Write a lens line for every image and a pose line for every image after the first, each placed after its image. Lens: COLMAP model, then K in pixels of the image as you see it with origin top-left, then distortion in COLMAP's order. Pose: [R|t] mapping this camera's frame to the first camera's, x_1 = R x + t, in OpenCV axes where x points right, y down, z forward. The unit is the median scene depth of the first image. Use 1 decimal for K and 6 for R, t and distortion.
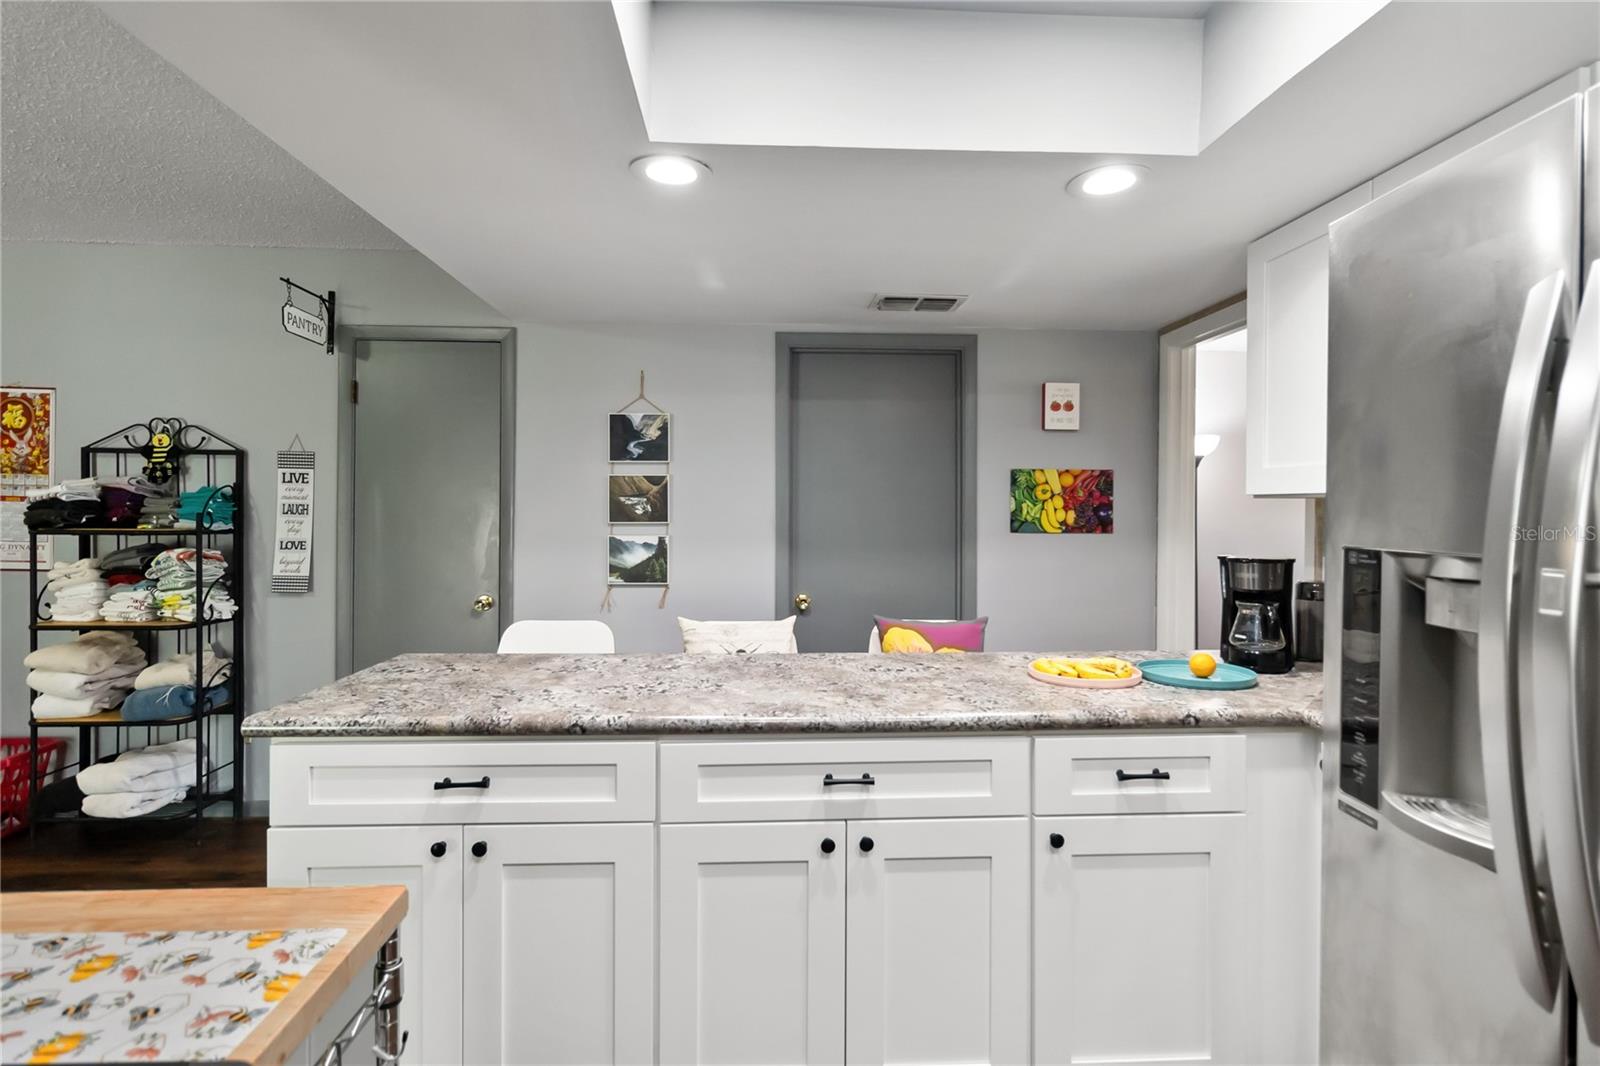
lens RADIAL K [[743.7, 0, 806.3], [0, 743.7, 505.1], [0, 0, 1]] dist [0.000417, 0.000536]
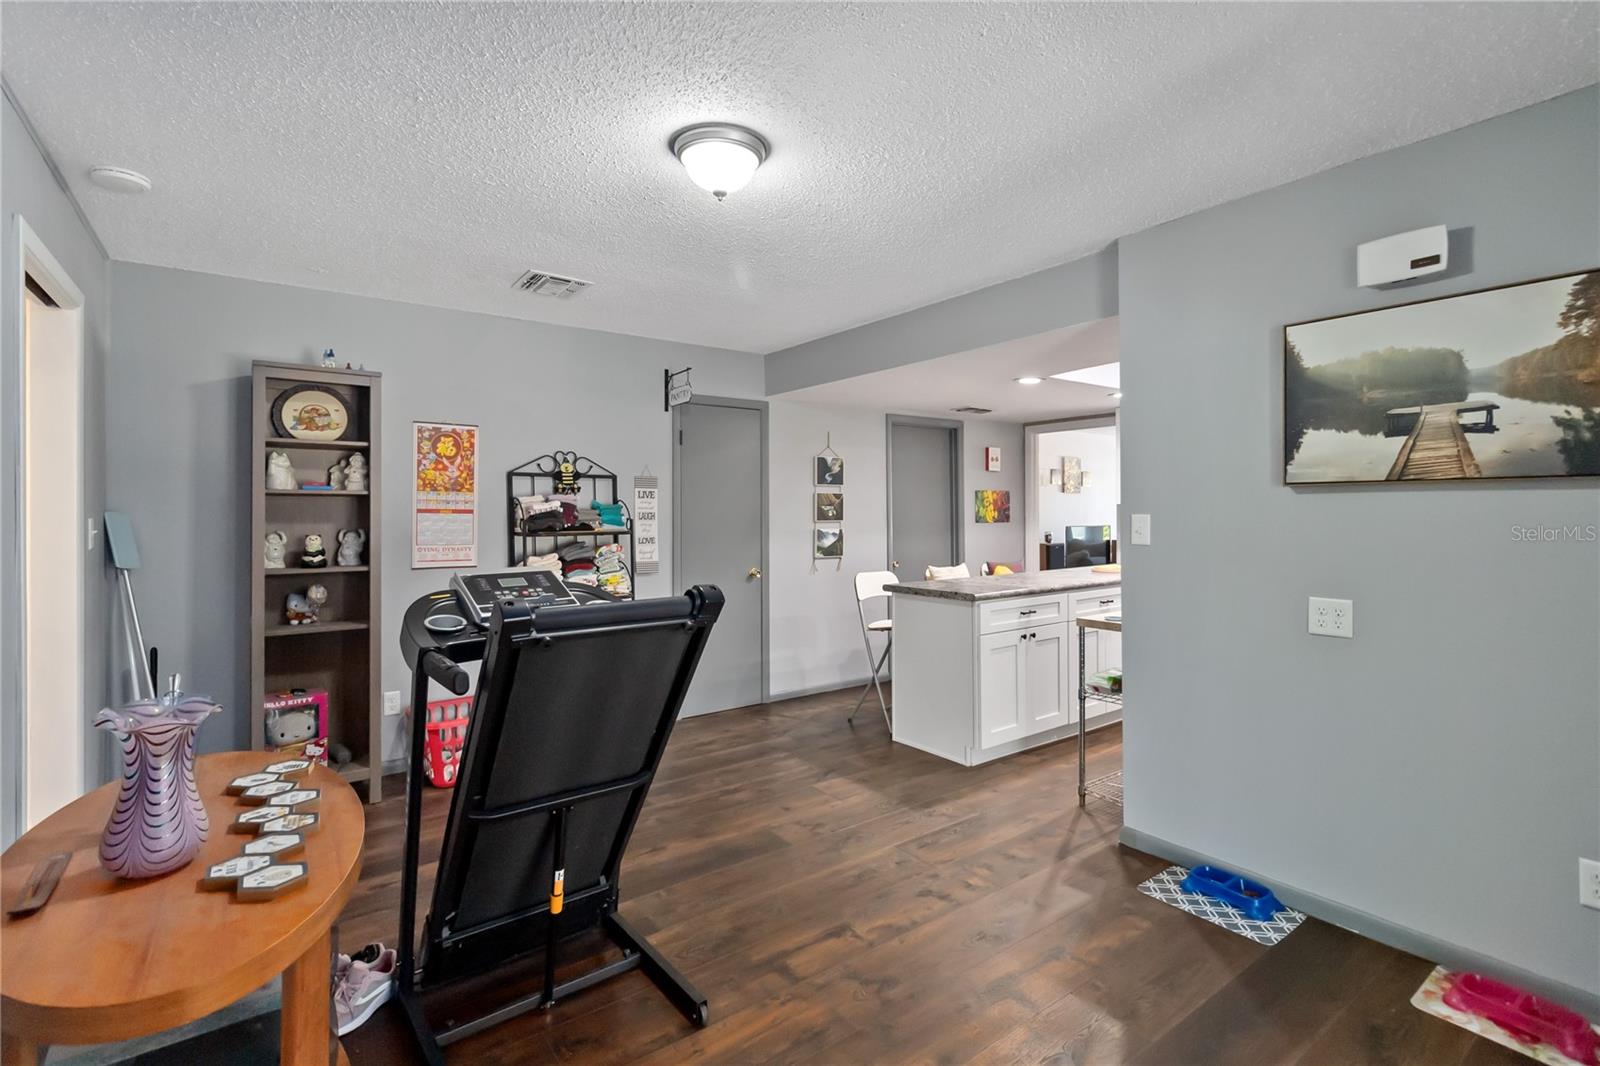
lens RADIAL K [[743.7, 0, 806.3], [0, 743.7, 505.1], [0, 0, 1]] dist [0.000417, 0.000536]
pose [[0.833494, -0.006295, 0.552493, -1.215873], [0.005250, 0.999980, 0.003474, -0.019226], [-0.552504, 0.000005, 0.833510, -0.392547]]
